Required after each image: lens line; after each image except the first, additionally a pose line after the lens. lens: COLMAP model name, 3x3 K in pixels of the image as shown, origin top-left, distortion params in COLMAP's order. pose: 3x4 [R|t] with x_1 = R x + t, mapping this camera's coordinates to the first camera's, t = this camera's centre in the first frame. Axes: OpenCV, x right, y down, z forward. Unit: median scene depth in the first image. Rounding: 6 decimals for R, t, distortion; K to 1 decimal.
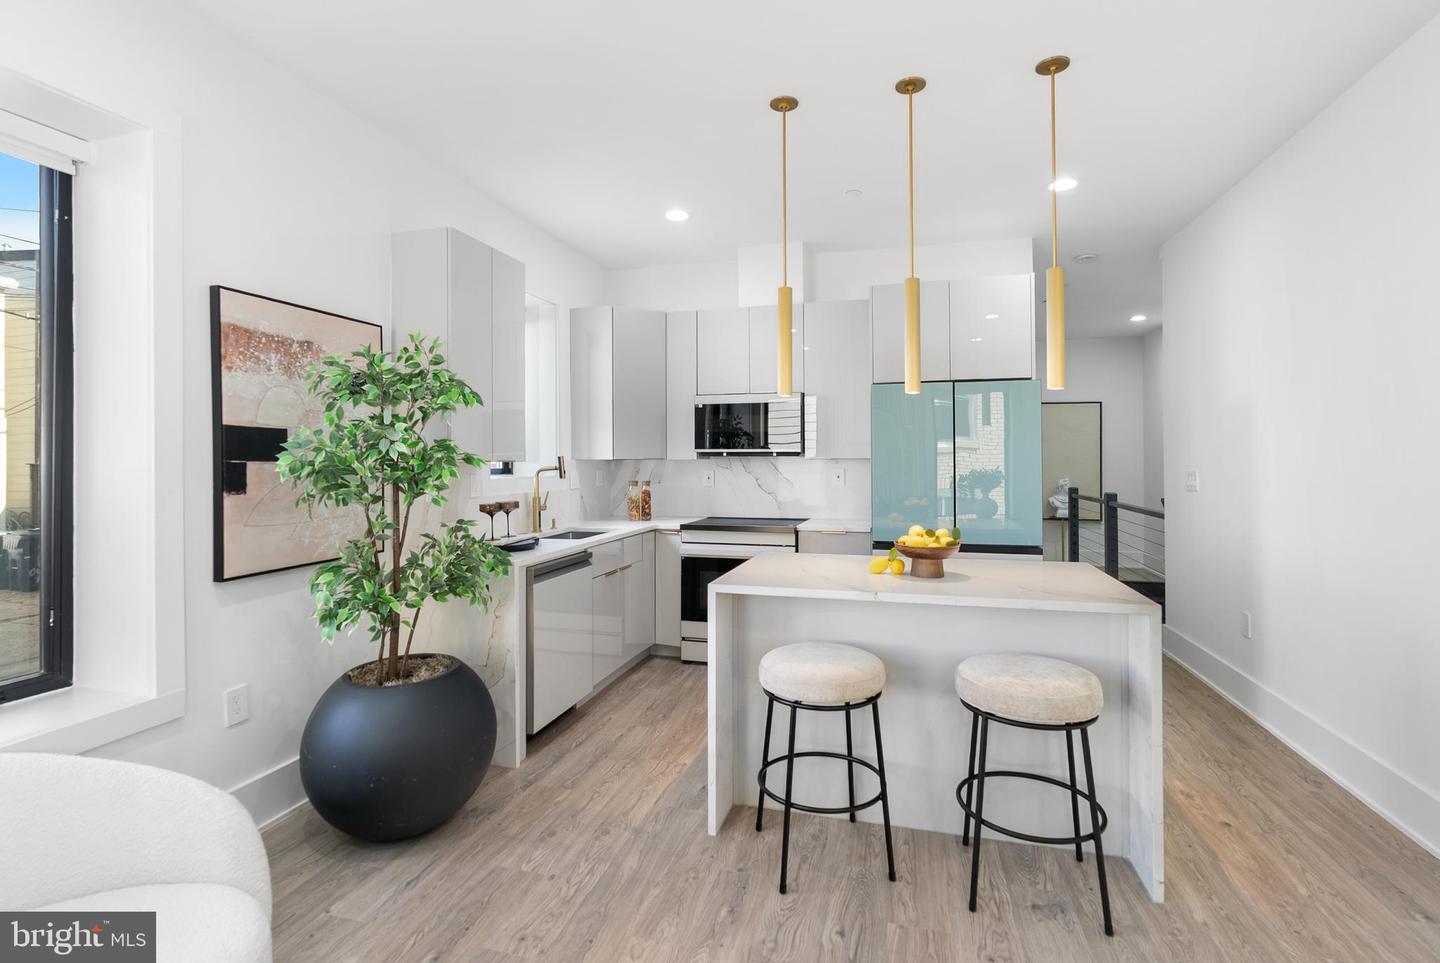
lens RADIAL K [[666.7, 0, 733.0], [0, 666.7, 457.6], [0, 0, 1]] dist [-0.014200, 0.006588]
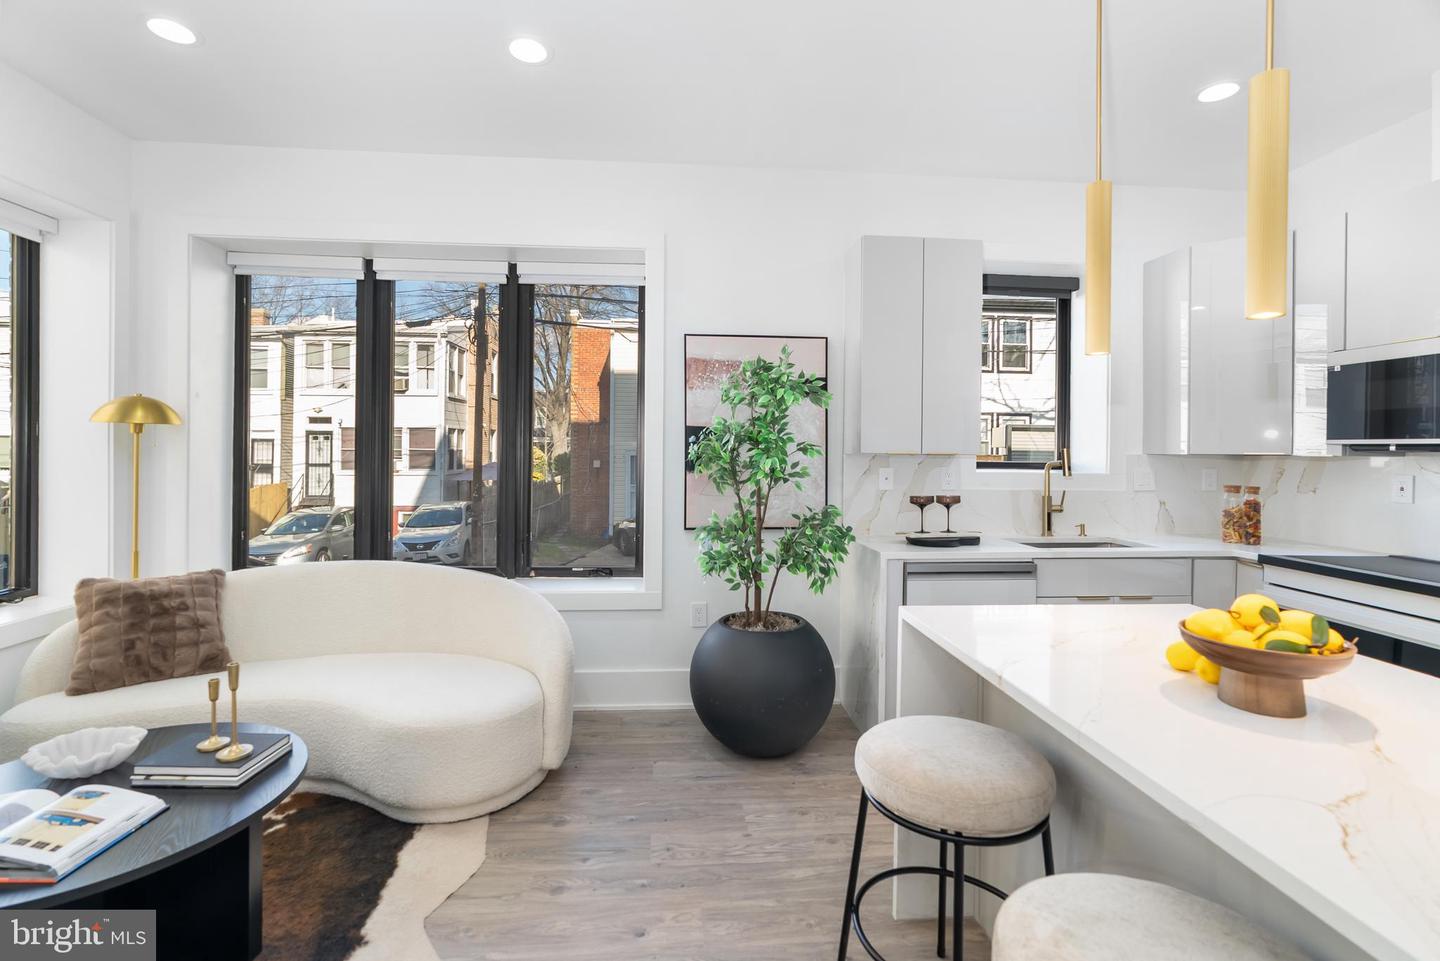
lens RADIAL K [[666.7, 0, 718.0], [0, 666.7, 454.5], [0, 0, 1]] dist [-0.014200, 0.006588]
pose [[0.337789, 0.013147, -0.941130, 0.471534], [-0.008182, 0.999906, 0.011032, -0.001138], [0.941186, 0.003974, 0.337865, 0.381140]]
